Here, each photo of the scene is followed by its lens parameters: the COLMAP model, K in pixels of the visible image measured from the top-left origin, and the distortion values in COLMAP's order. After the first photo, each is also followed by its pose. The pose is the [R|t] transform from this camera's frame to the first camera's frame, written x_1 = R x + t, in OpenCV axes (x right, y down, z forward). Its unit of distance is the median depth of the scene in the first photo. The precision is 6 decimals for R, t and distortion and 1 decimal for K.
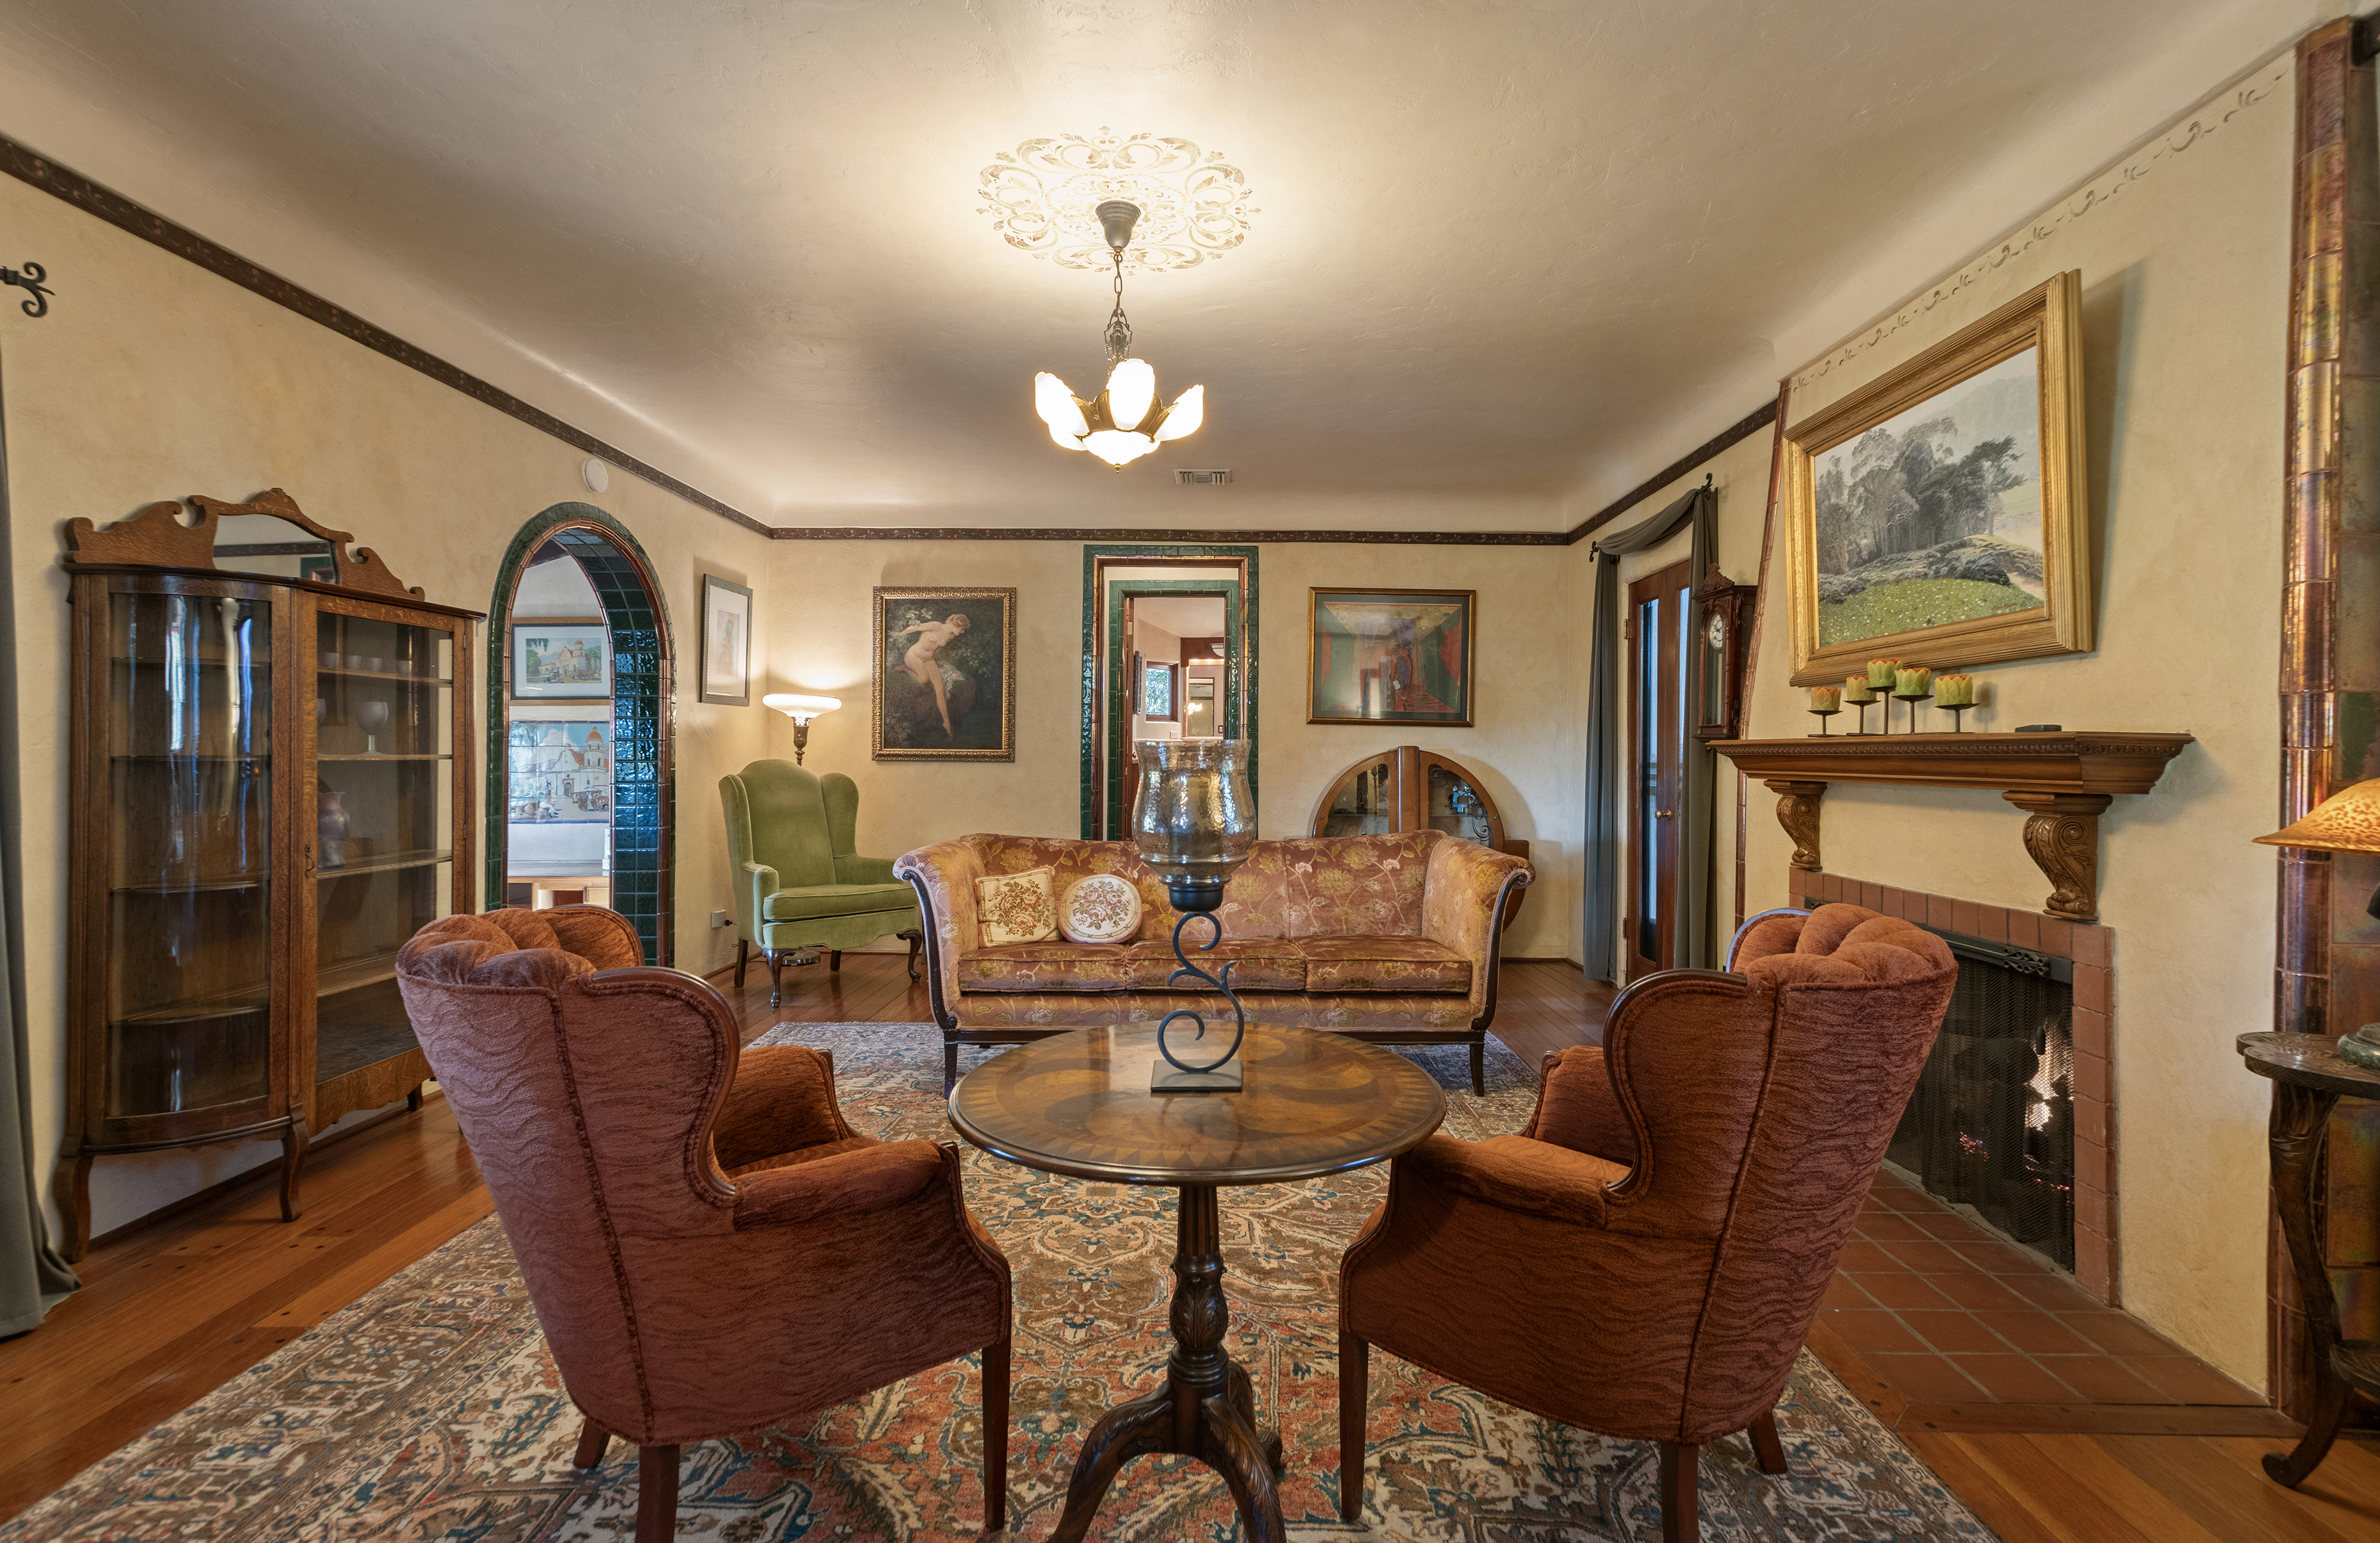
lens RADIAL K [[1063.7, 0, 1203.3], [0, 1063.7, 761.6], [0, 0, 1]] dist [0.002948, 0.000317]
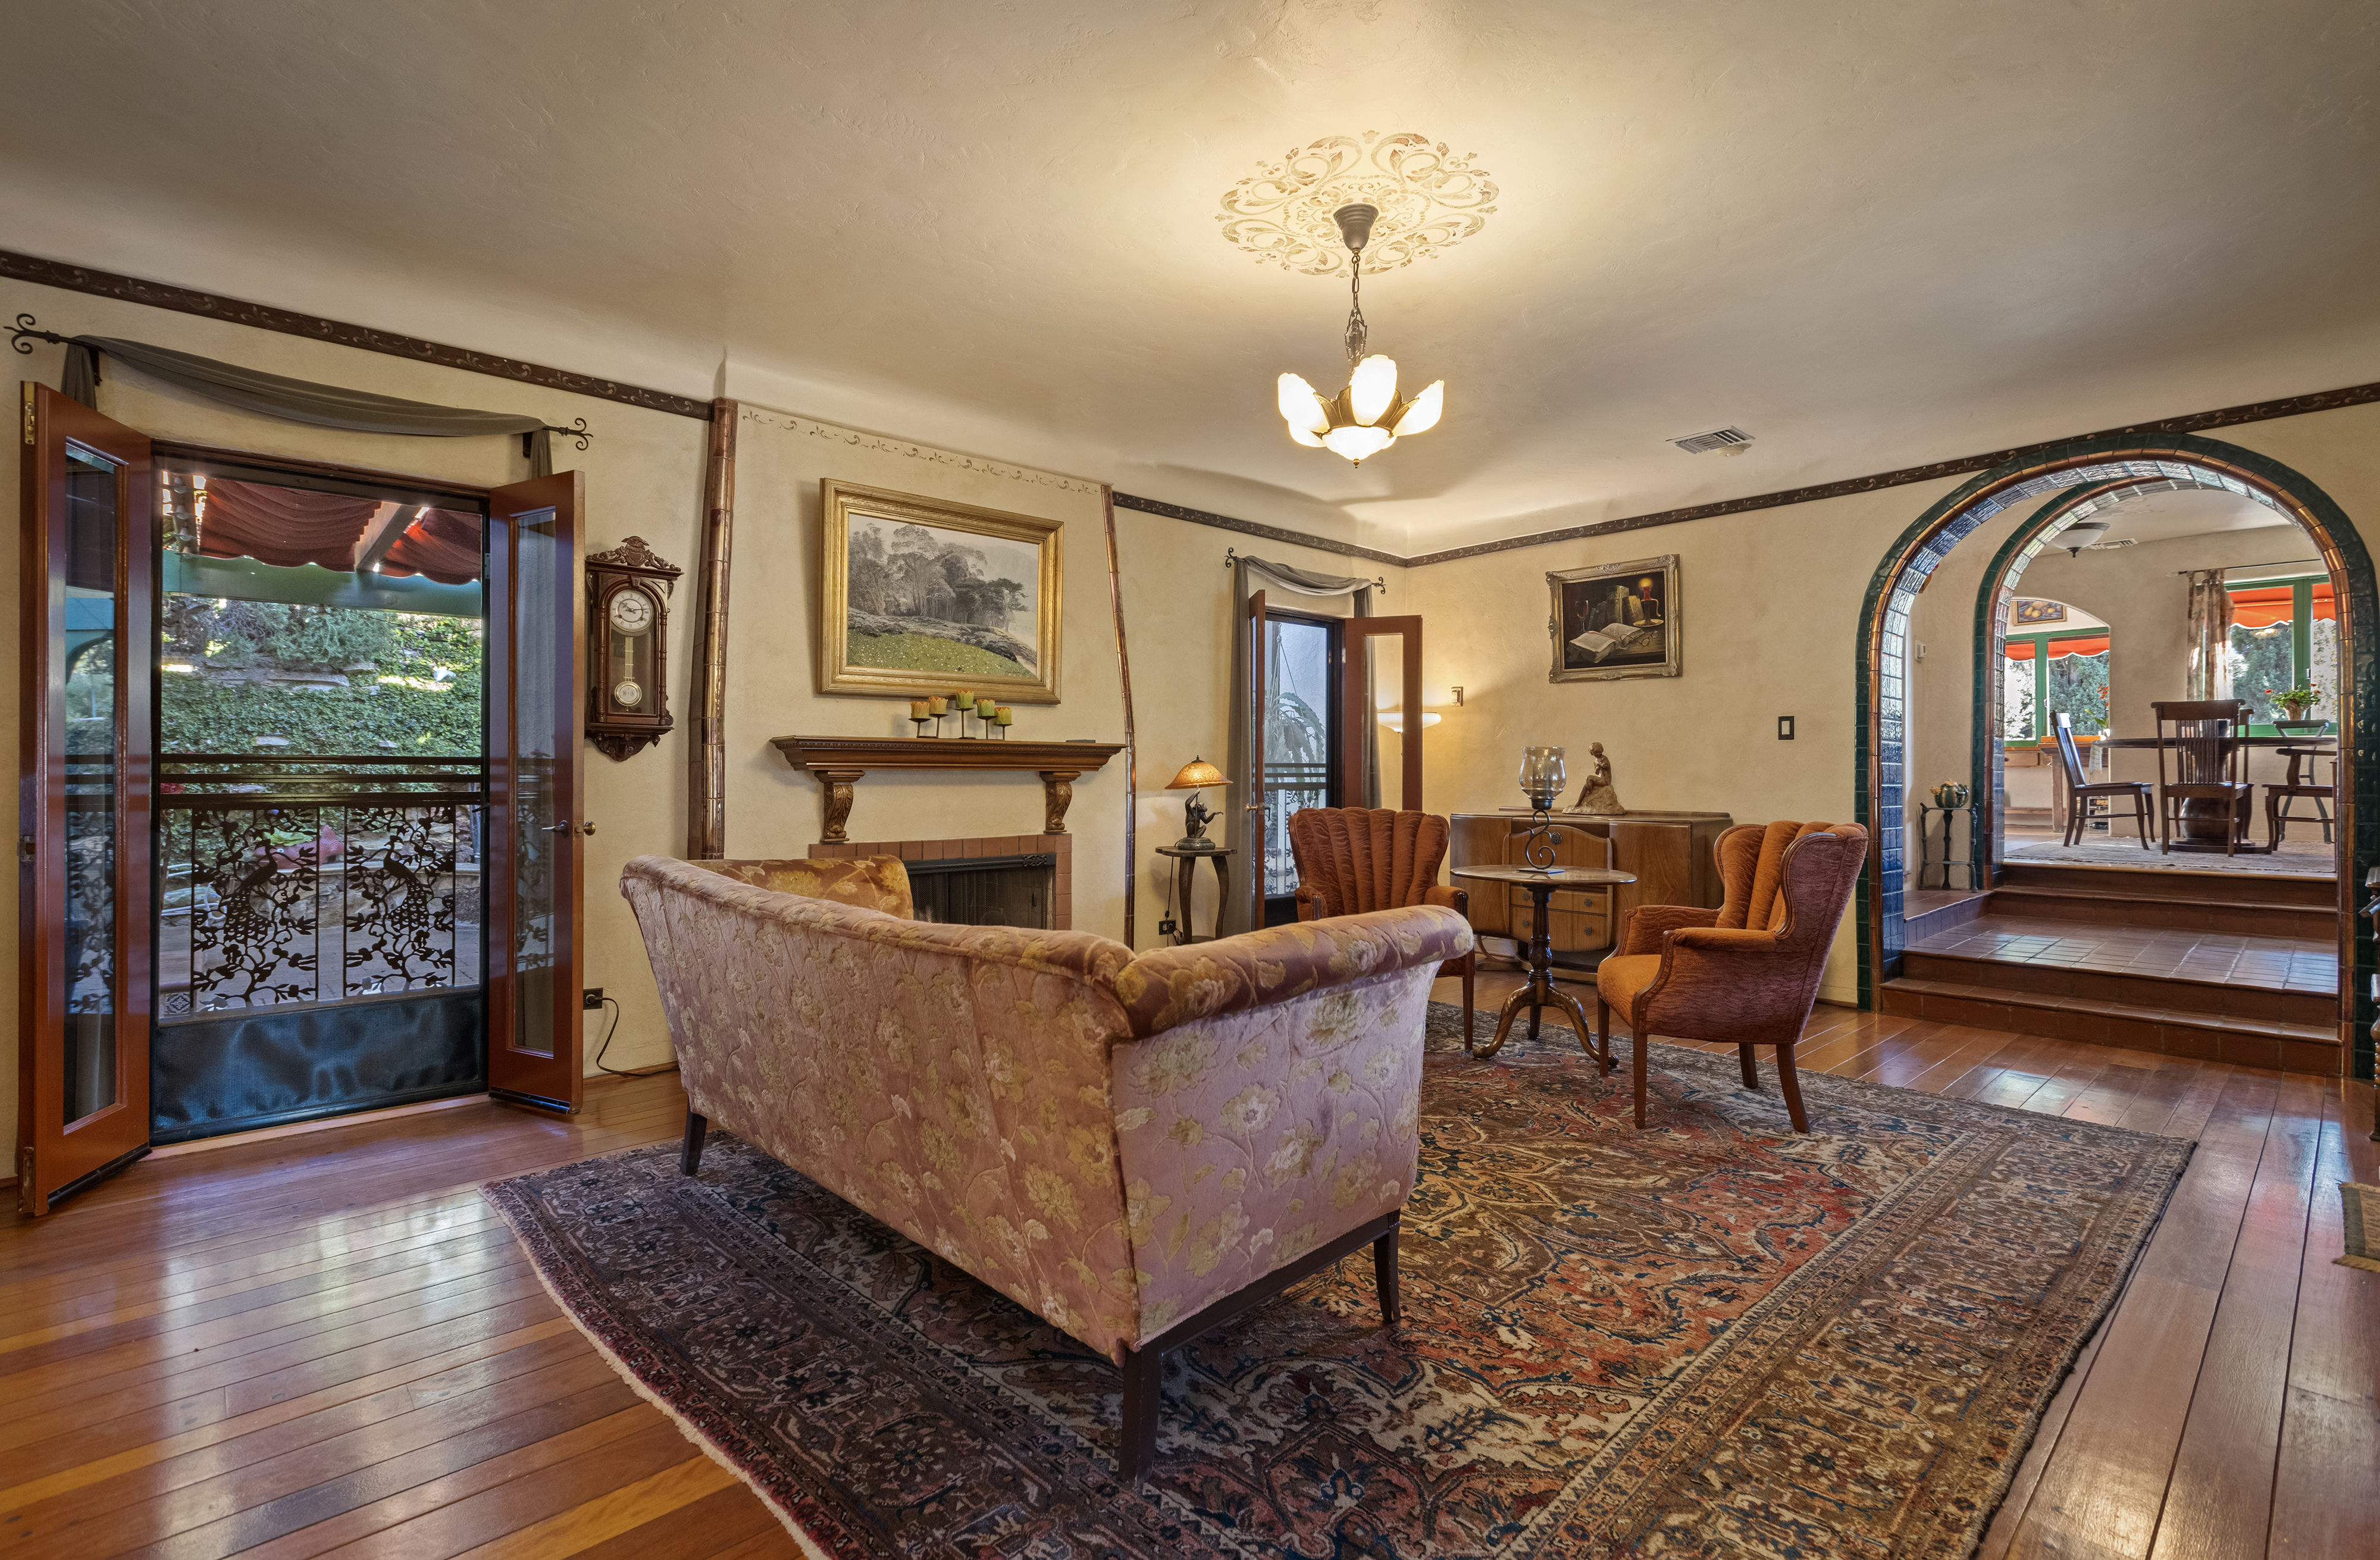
lens RADIAL K [[1058.2, 0, 1189.3], [0, 1058.2, 770.2], [0, 0, 1]] dist [0.001155, 0.000398]
pose [[-0.672493, -0.002664, 0.740099, -0.707692], [-0.000116, 0.999994, 0.003493, 0.014849], [-0.740103, 0.002263, -0.672489, 1.754426]]
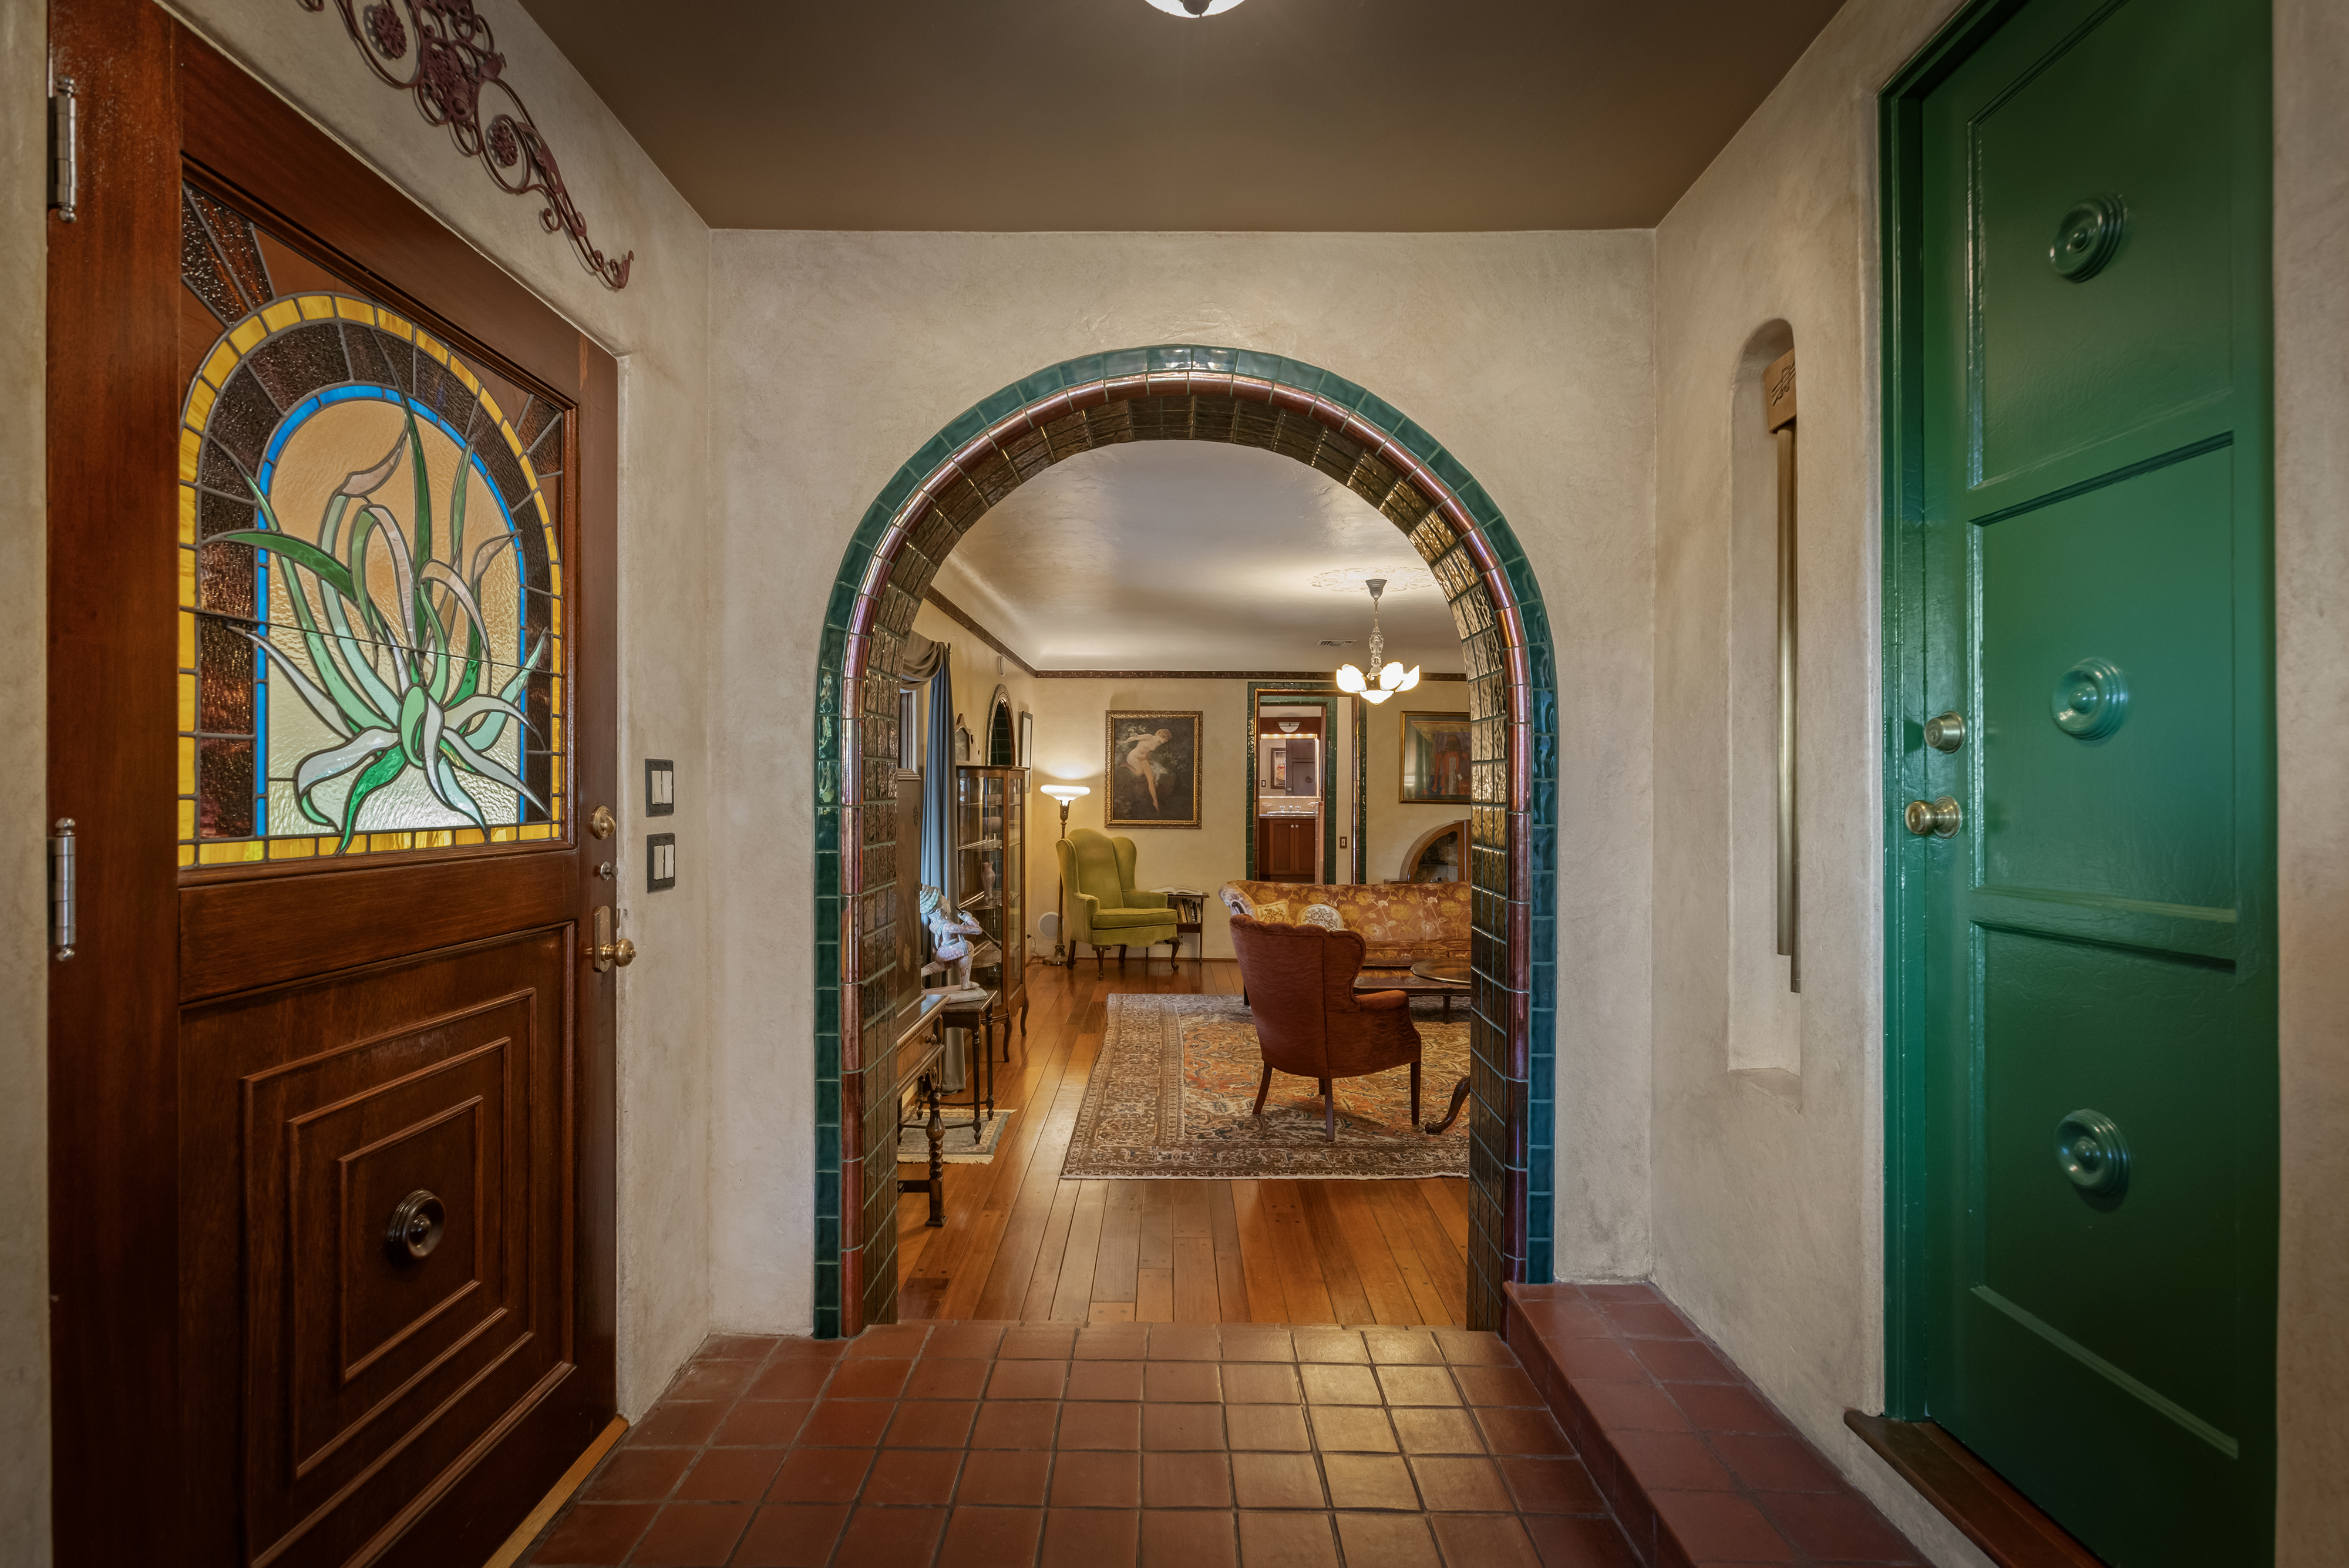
lens RADIAL K [[1090.5, 0, 1168.4], [0, 1090.5, 783.7], [0, 0, 1]] dist [-0.006298, -0.001004]
pose [[1.000000, -0.000231, -0.000789, -0.465536], [0.000222, 0.999939, -0.011085, -0.095783], [0.000792, 0.011084, 0.999938, -1.067009]]
